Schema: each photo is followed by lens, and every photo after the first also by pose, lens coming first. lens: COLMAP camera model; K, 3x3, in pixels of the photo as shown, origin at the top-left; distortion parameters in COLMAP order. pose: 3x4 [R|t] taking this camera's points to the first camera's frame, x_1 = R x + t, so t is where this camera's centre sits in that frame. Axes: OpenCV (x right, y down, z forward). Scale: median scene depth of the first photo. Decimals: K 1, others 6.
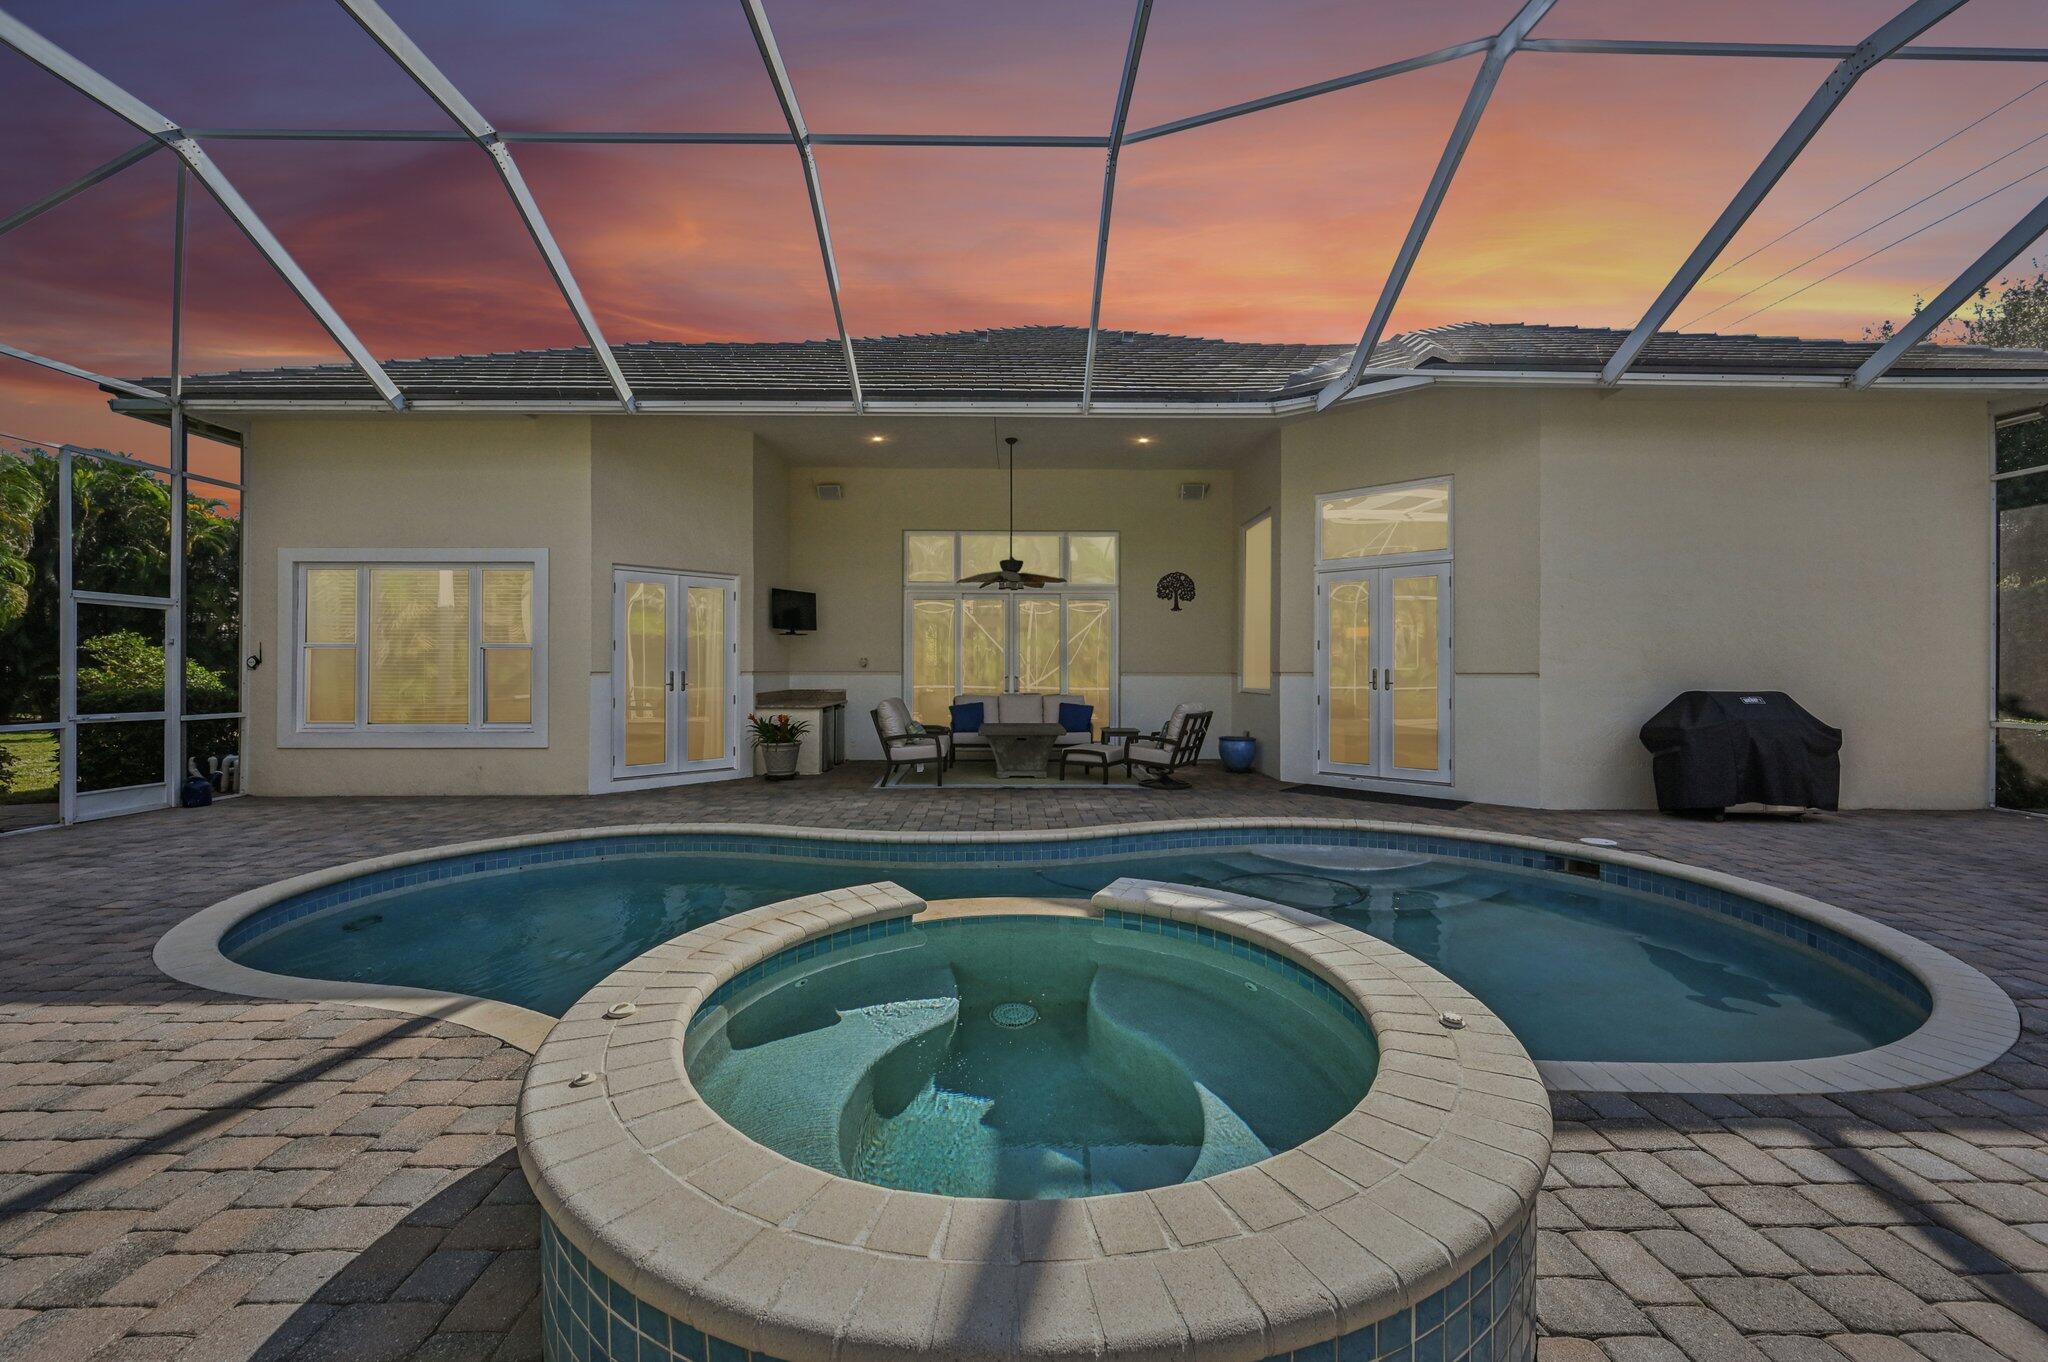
lens RADIAL K [[833.8, 0, 1030.8], [0, 833.8, 680.7], [0, 0, 1]] dist [0.000524, -0.000700]
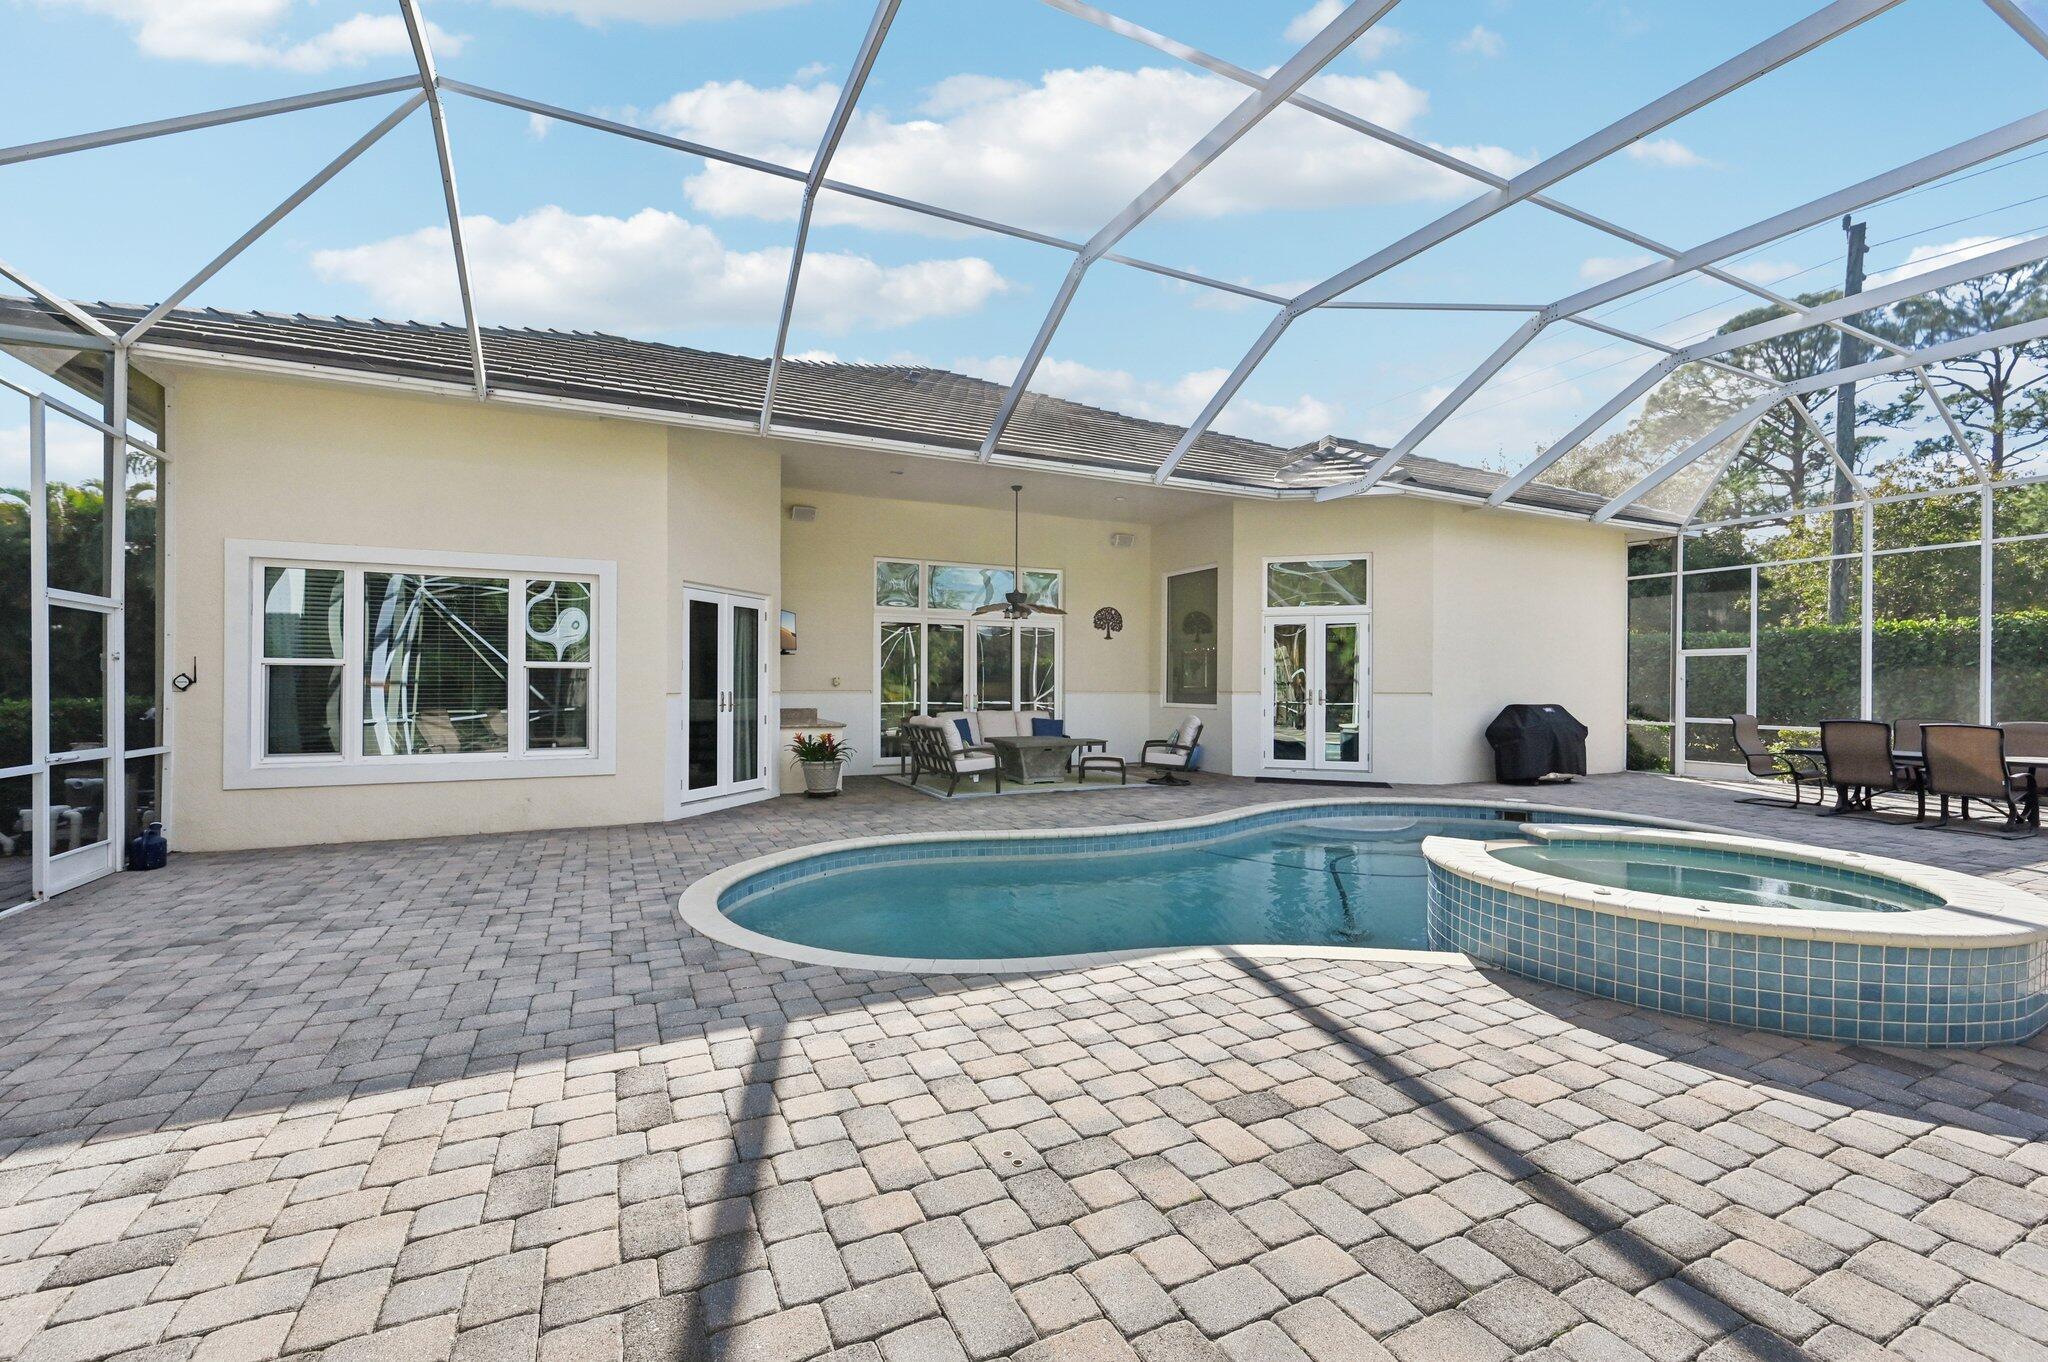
lens RADIAL K [[818.6, 0, 1004.4], [0, 818.6, 669.1], [0, 0, 1]] dist [0.001710, -0.000495]
pose [[0.914685, 0.009584, 0.404054, -0.572032], [0.006032, 0.999284, -0.037356, 0.000657], [-0.404123, 0.036607, 0.913972, -0.013146]]
